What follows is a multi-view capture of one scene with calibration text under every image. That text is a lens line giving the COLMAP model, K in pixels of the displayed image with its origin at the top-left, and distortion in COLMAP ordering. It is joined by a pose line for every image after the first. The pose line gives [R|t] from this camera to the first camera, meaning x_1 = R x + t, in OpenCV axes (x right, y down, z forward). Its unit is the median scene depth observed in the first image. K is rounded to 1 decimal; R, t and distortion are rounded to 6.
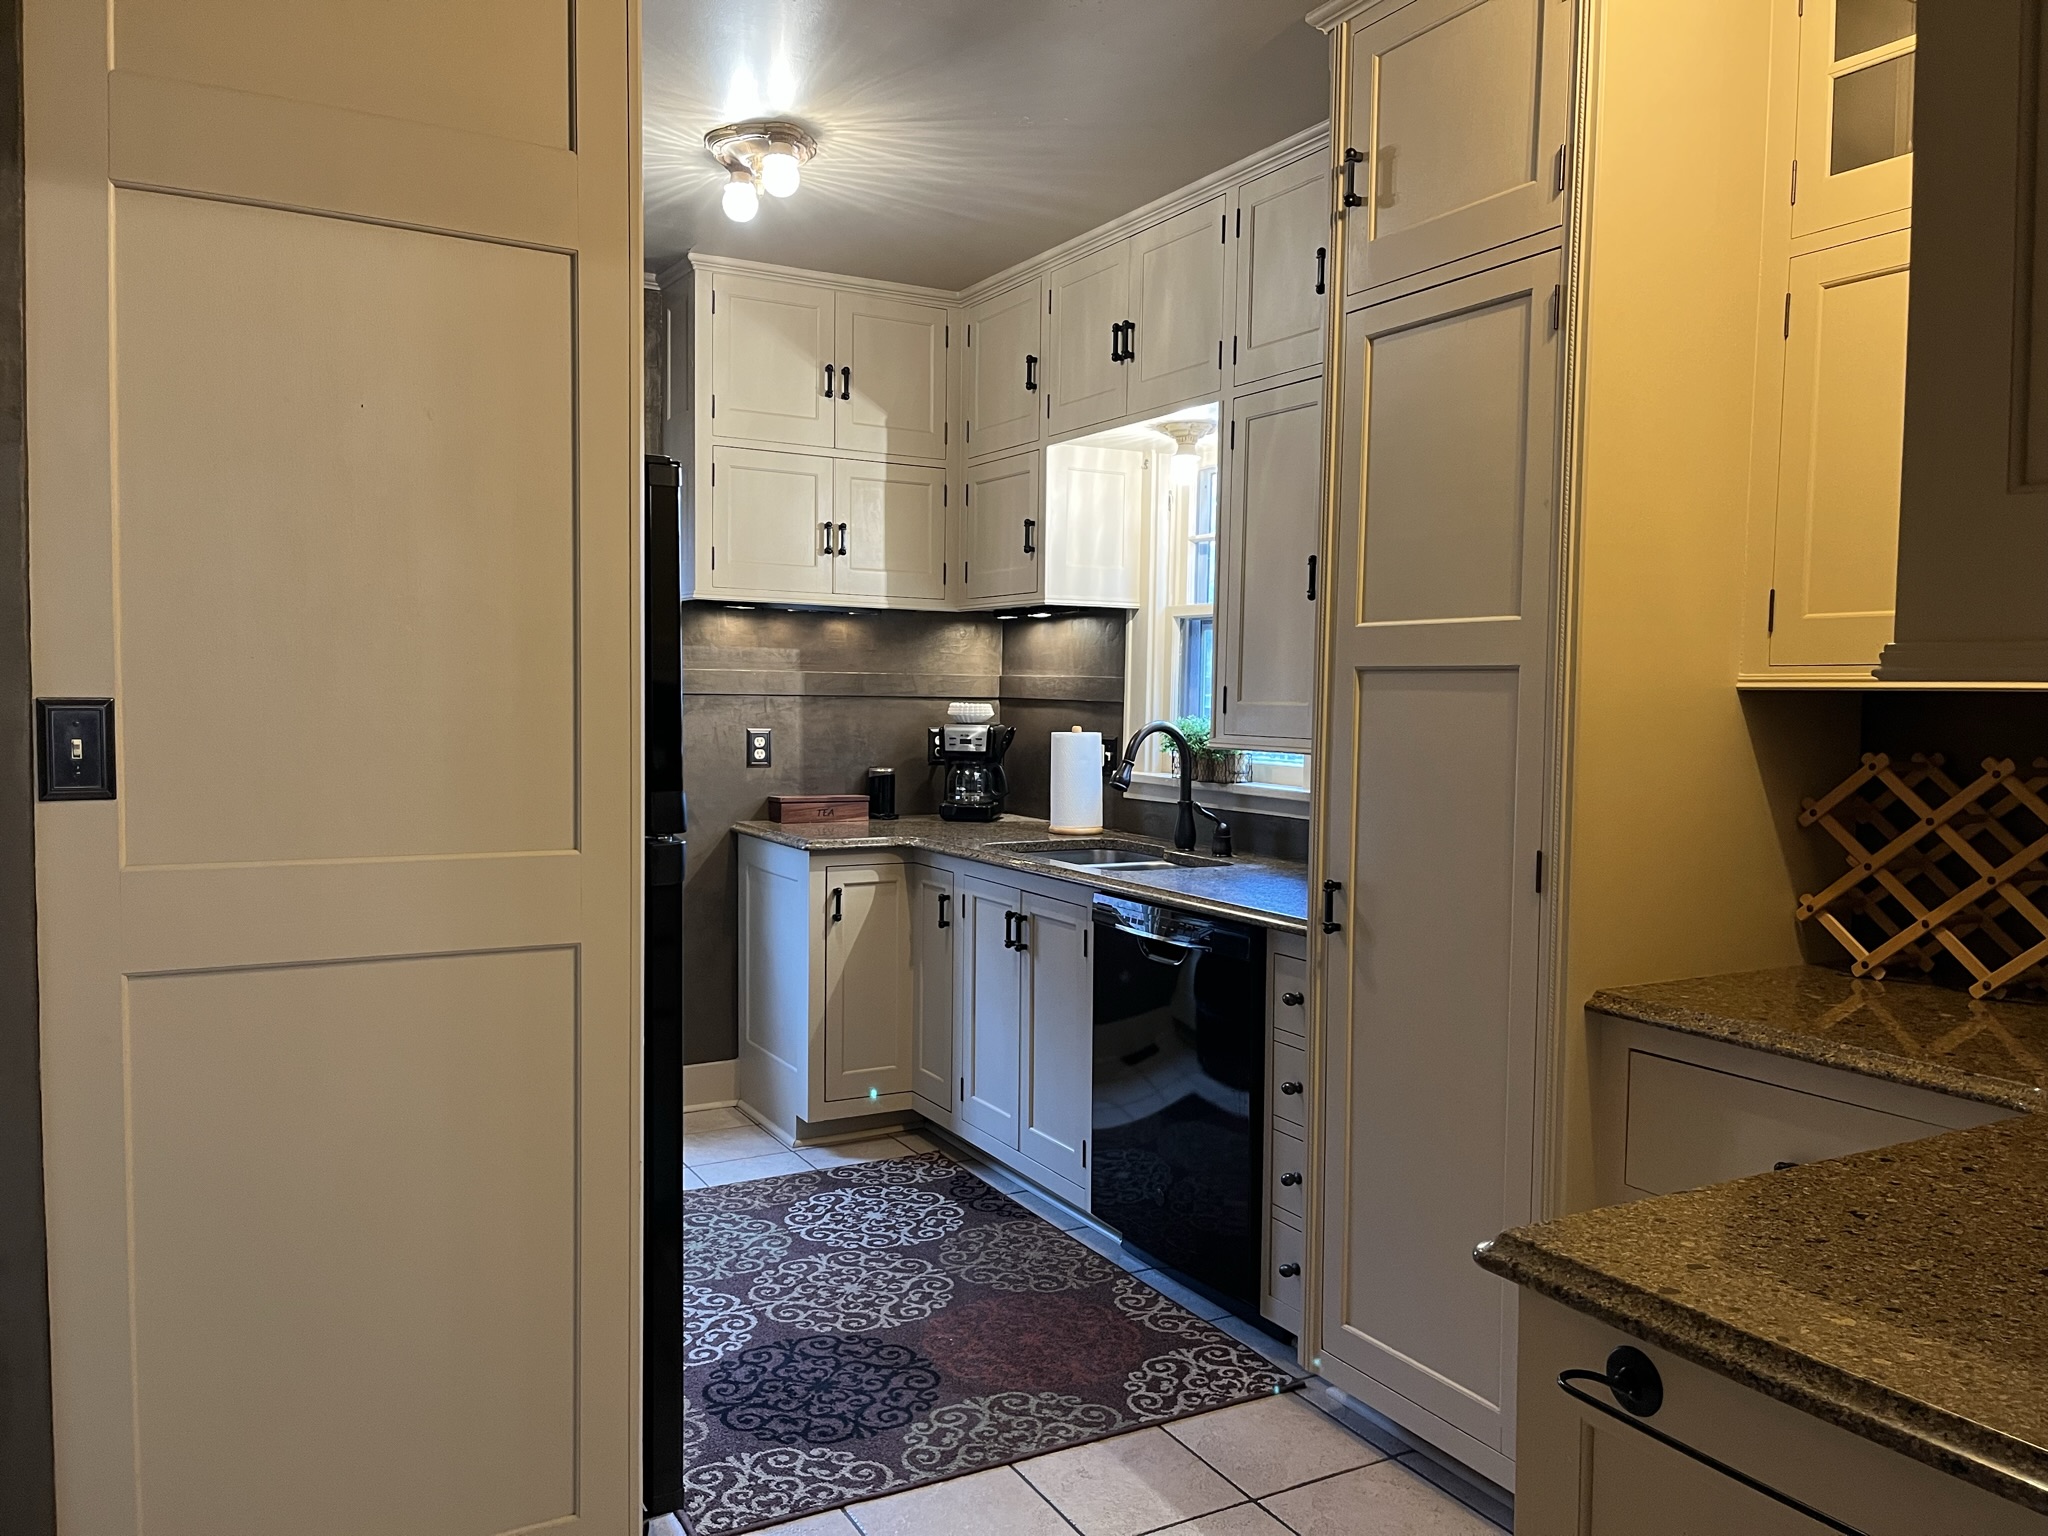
lens RADIAL K [[1541.1, 0, 1037.1], [0, 1541.1, 781.5], [0, 0, 1]] dist [0.068009, -0.075801]
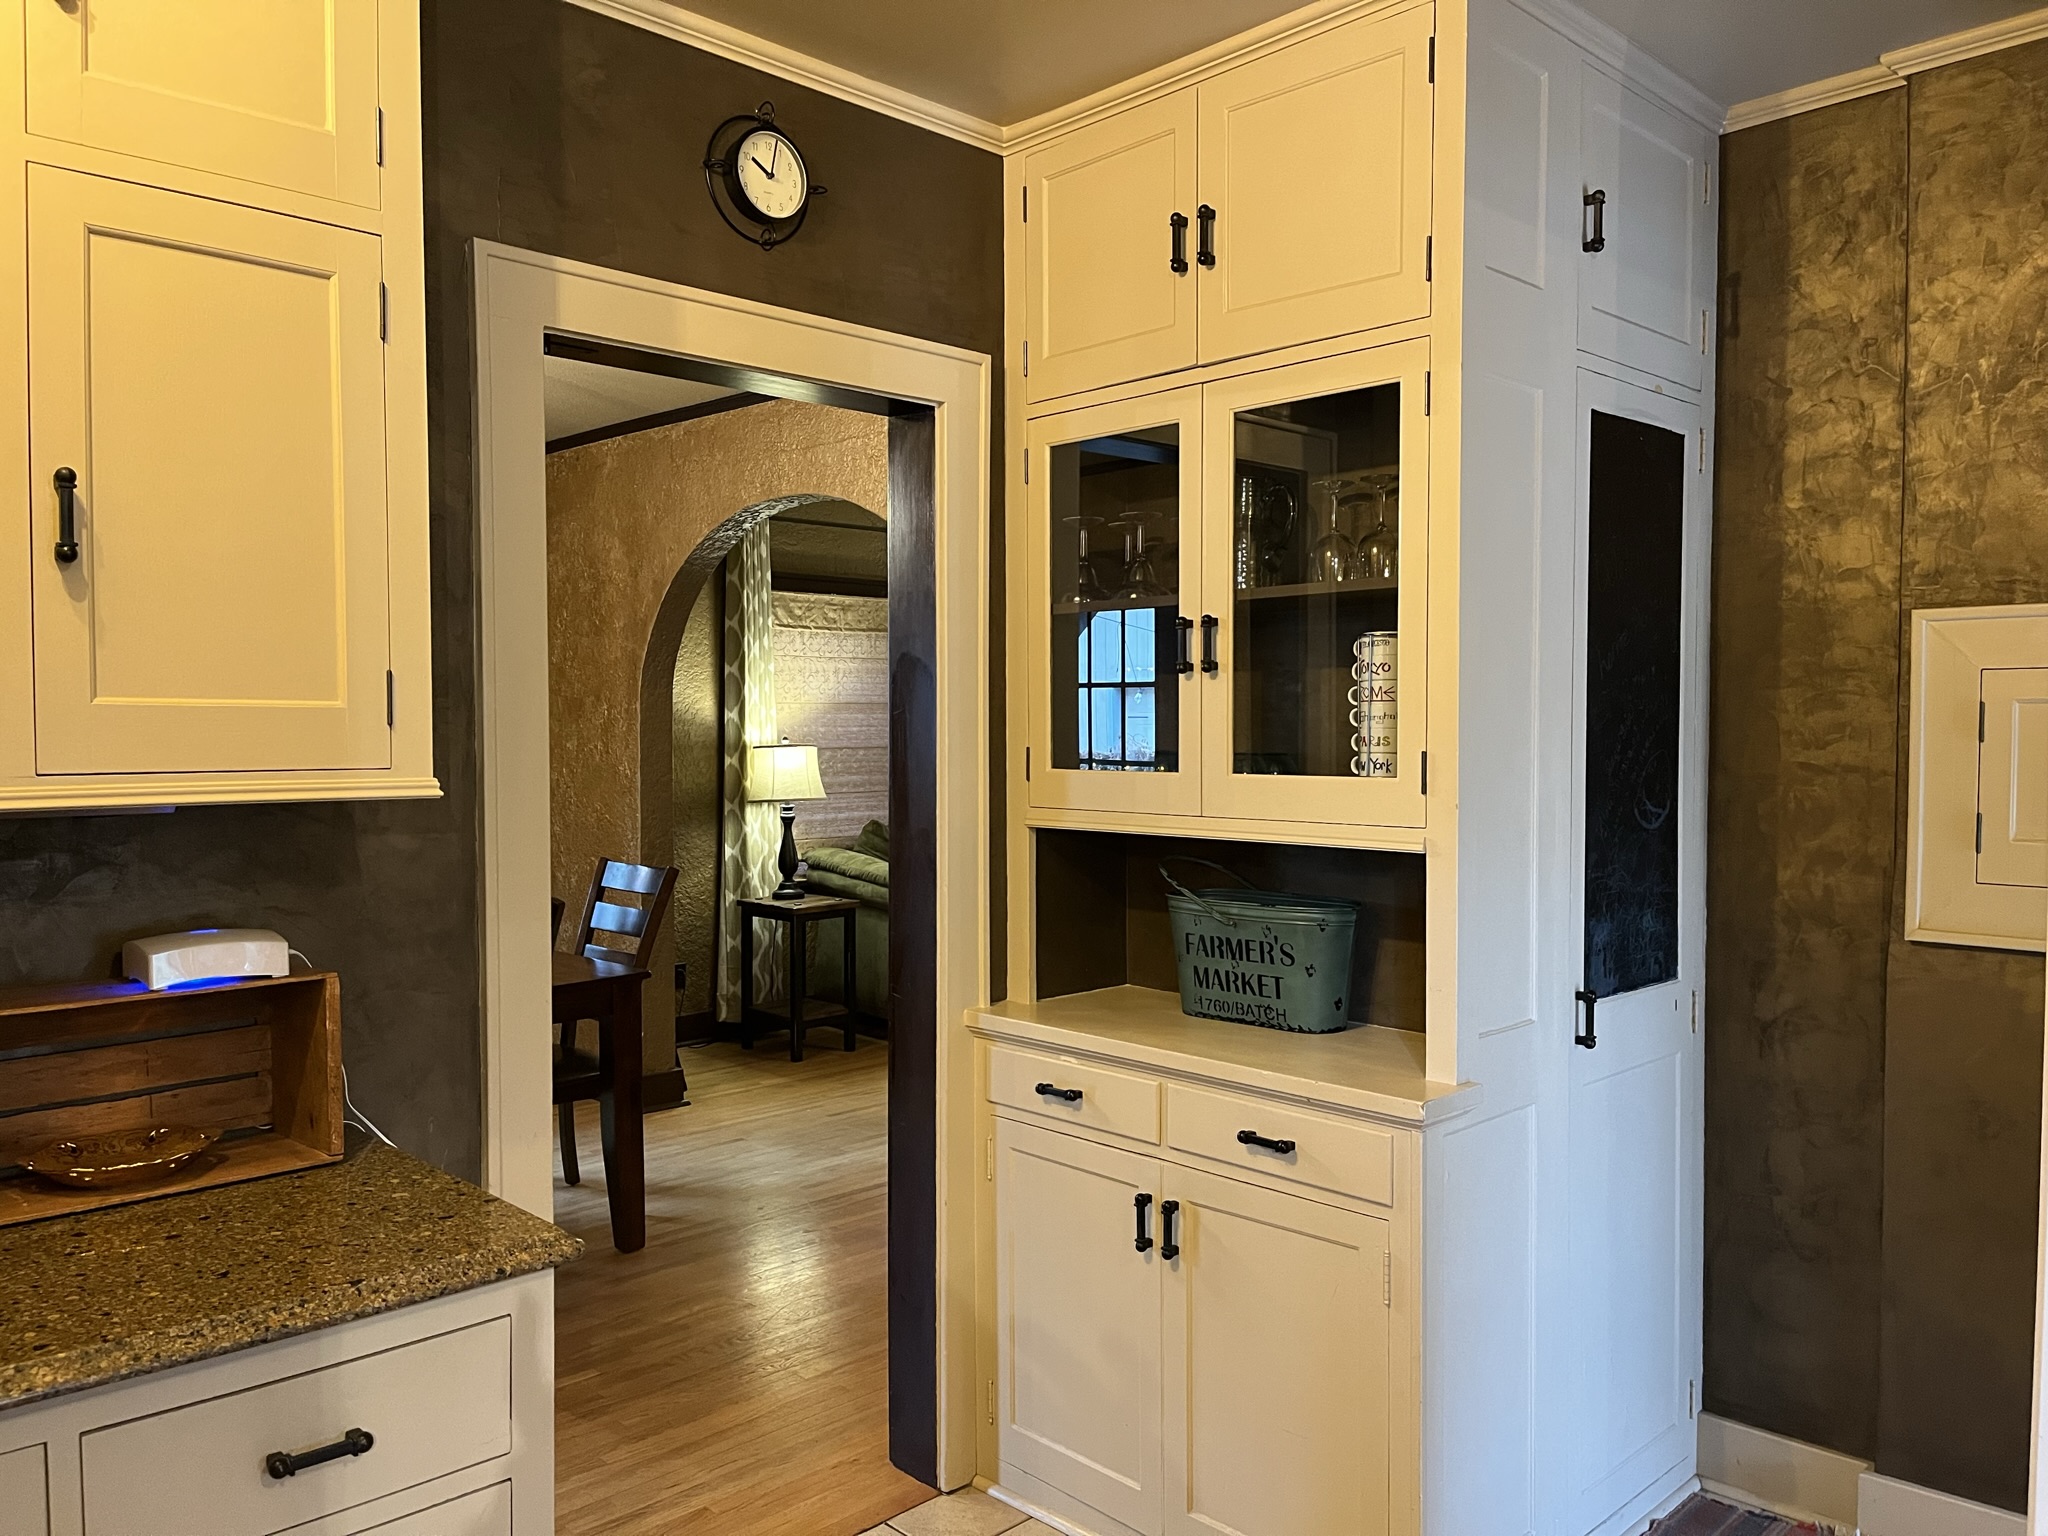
lens RADIAL K [[1541.1, 0, 1027.3], [0, 1541.1, 768.3], [0, 0, 1]] dist [0.068009, -0.075801]
pose [[-0.968598, -0.006162, -0.248556, 0.094710], [-0.027941, 0.996058, 0.084190, -0.082125], [0.247058, 0.088491, -0.964952, 0.878477]]
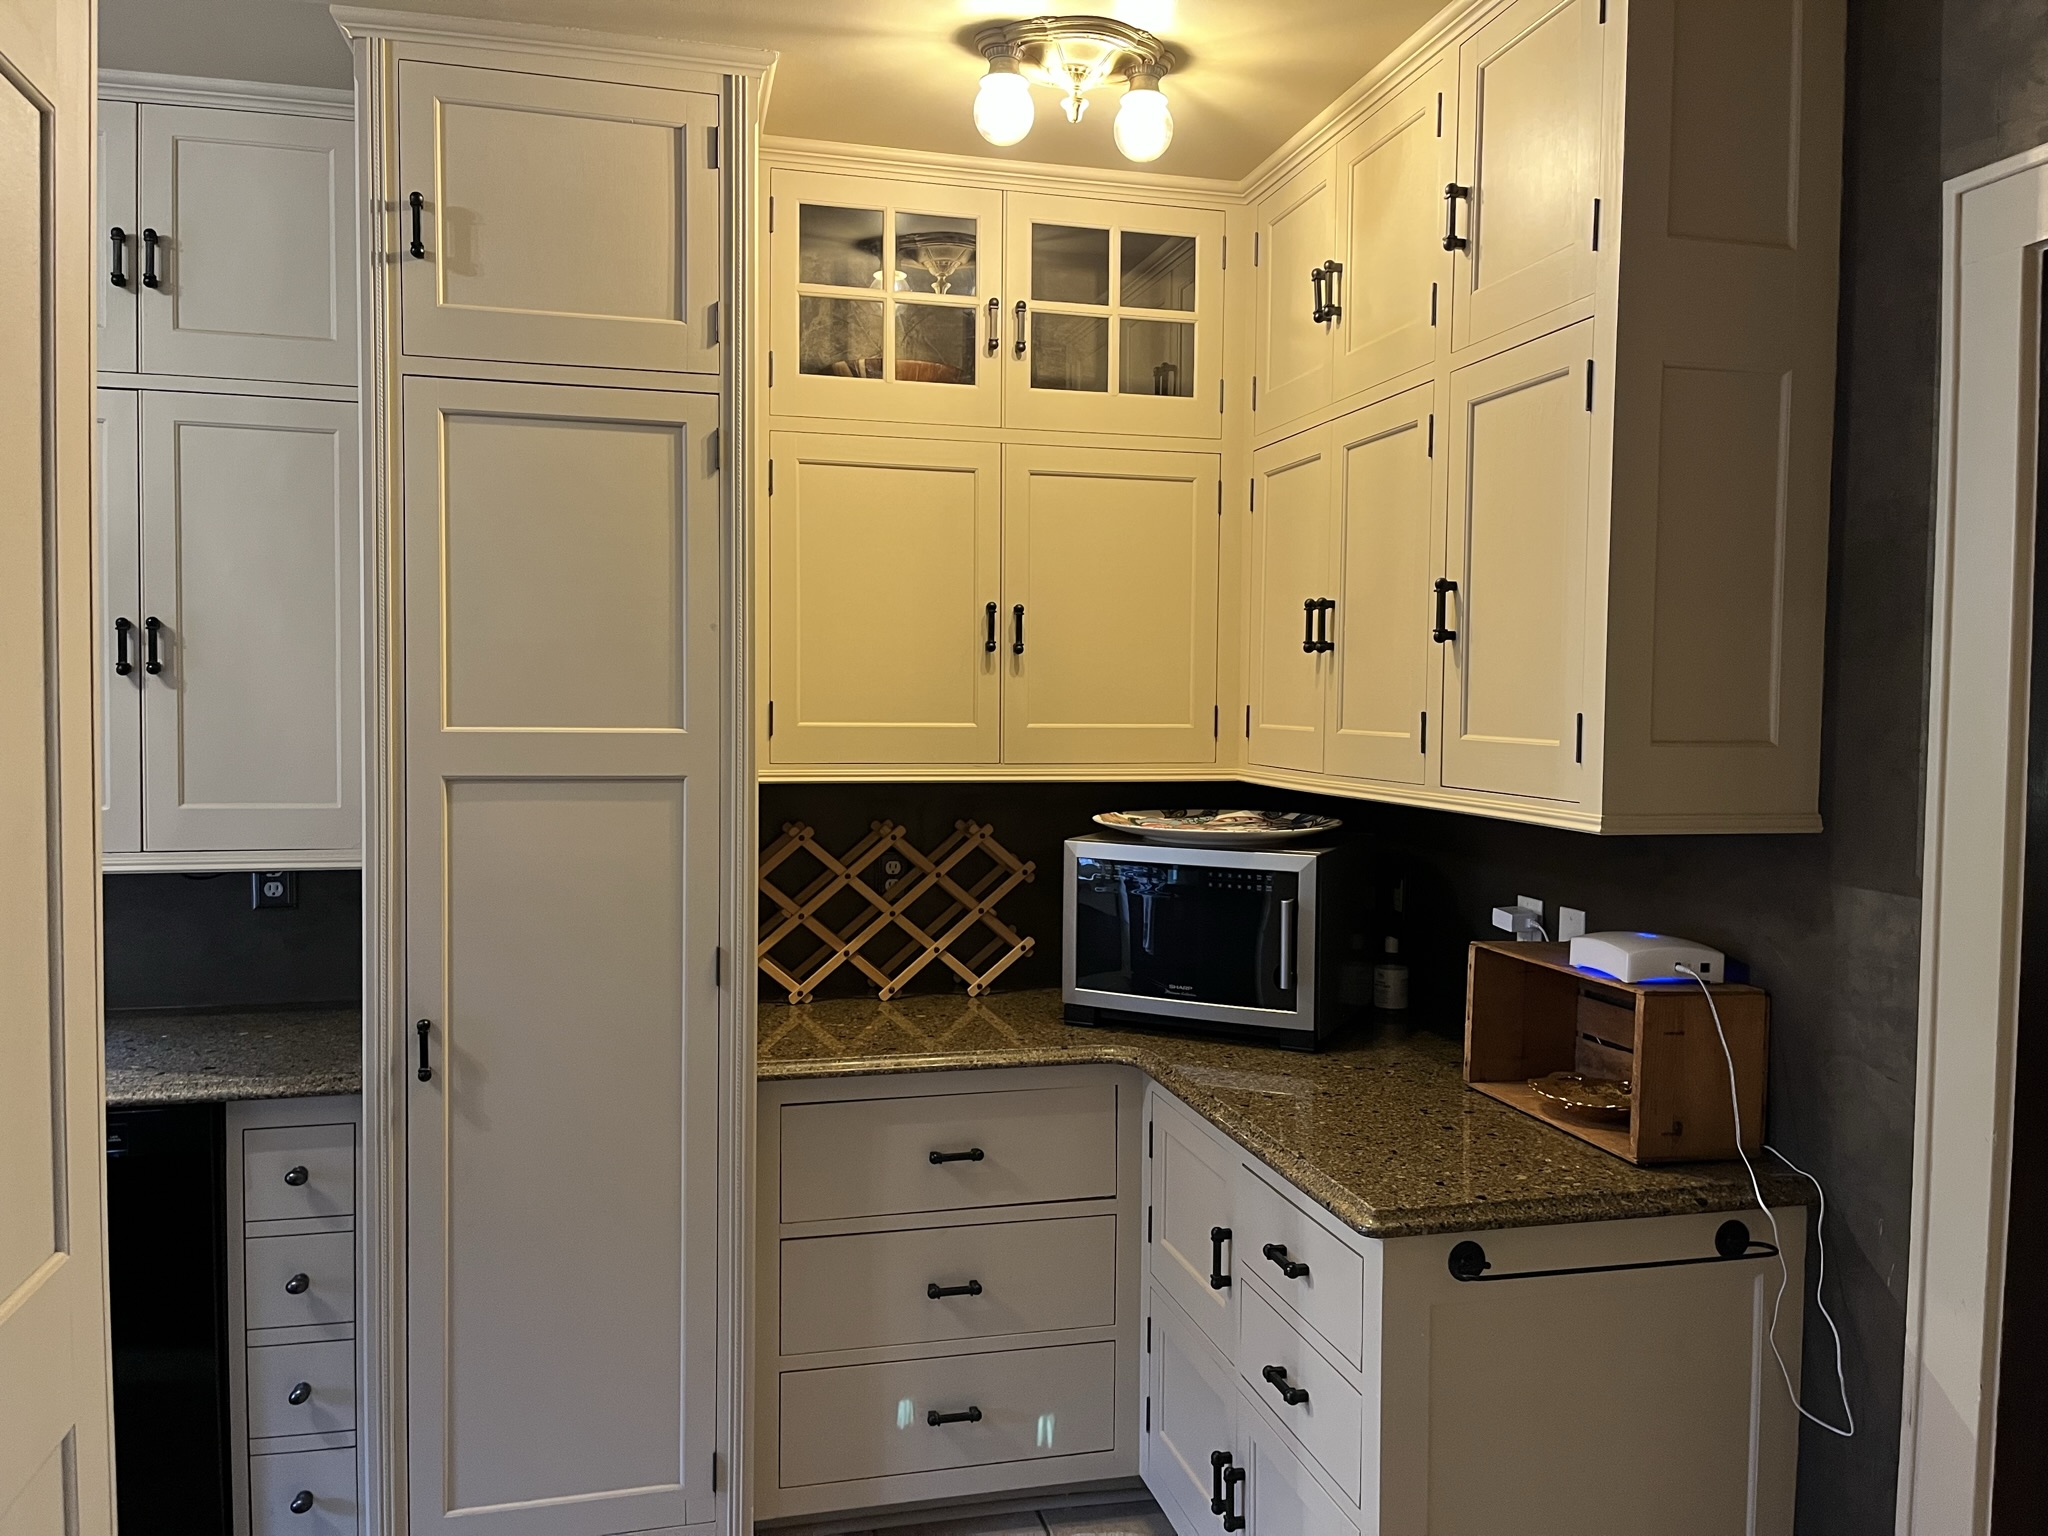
lens RADIAL K [[1541.1, 0, 1032.7], [0, 1541.1, 767.6], [0, 0, 1]] dist [0.068009, -0.075801]
pose [[0.262540, -0.054082, 0.963404, -0.447782], [0.050548, 0.997828, 0.042240, -0.078755], [-0.963596, 0.037608, 0.264704, 0.343951]]
